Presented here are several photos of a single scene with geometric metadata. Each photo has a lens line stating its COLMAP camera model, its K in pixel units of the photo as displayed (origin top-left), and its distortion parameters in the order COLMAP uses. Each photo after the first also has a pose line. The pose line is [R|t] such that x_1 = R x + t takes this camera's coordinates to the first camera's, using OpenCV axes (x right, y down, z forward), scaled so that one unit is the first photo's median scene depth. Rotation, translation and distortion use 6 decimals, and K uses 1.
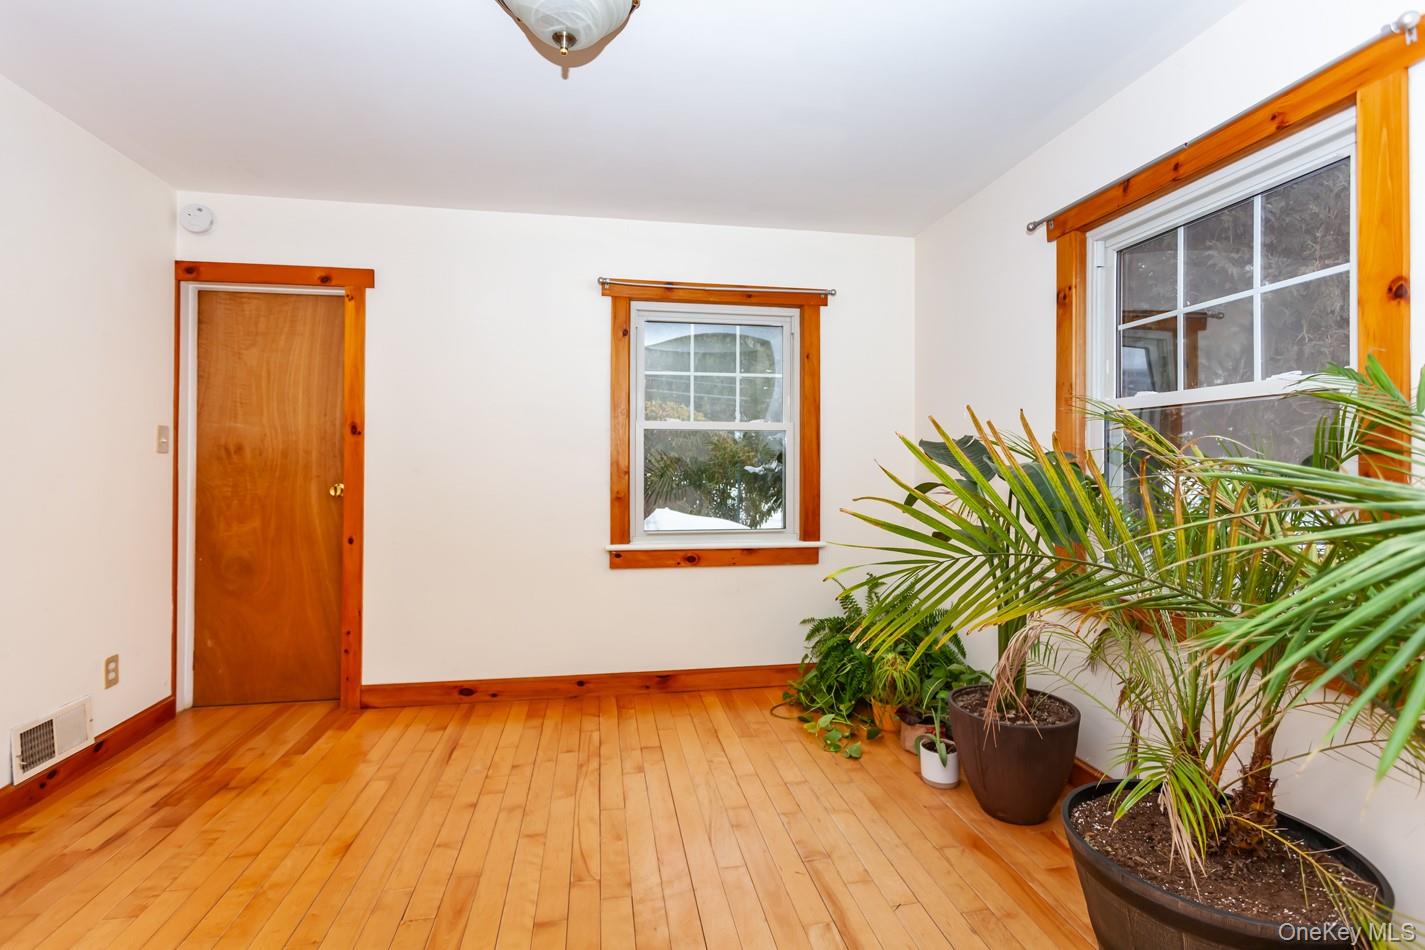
lens RADIAL K [[666.6, 0, 708.7], [0, 666.6, 466.8], [0, 0, 1]] dist [-0.002223, 0.001479]
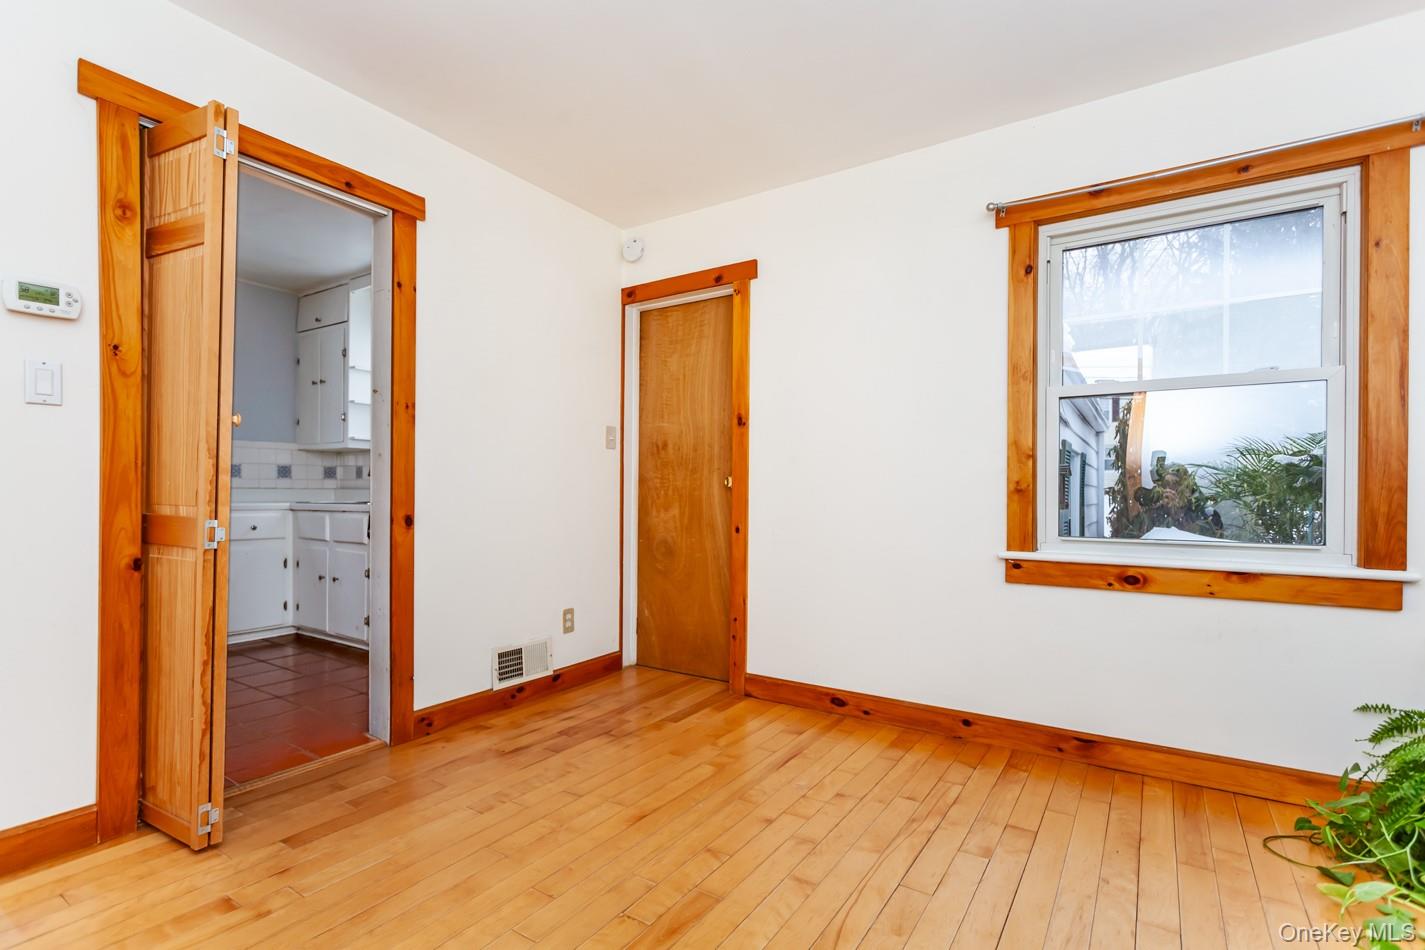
lens RADIAL K [[666.6, 0, 717.6], [0, 666.6, 498.1], [0, 0, 1]] dist [-0.002223, 0.001479]
pose [[0.737512, 0.007117, -0.675297, 0.131093], [-0.006891, 0.999972, 0.003013, 0.059134], [0.675299, 0.002431, 0.737540, 0.221544]]
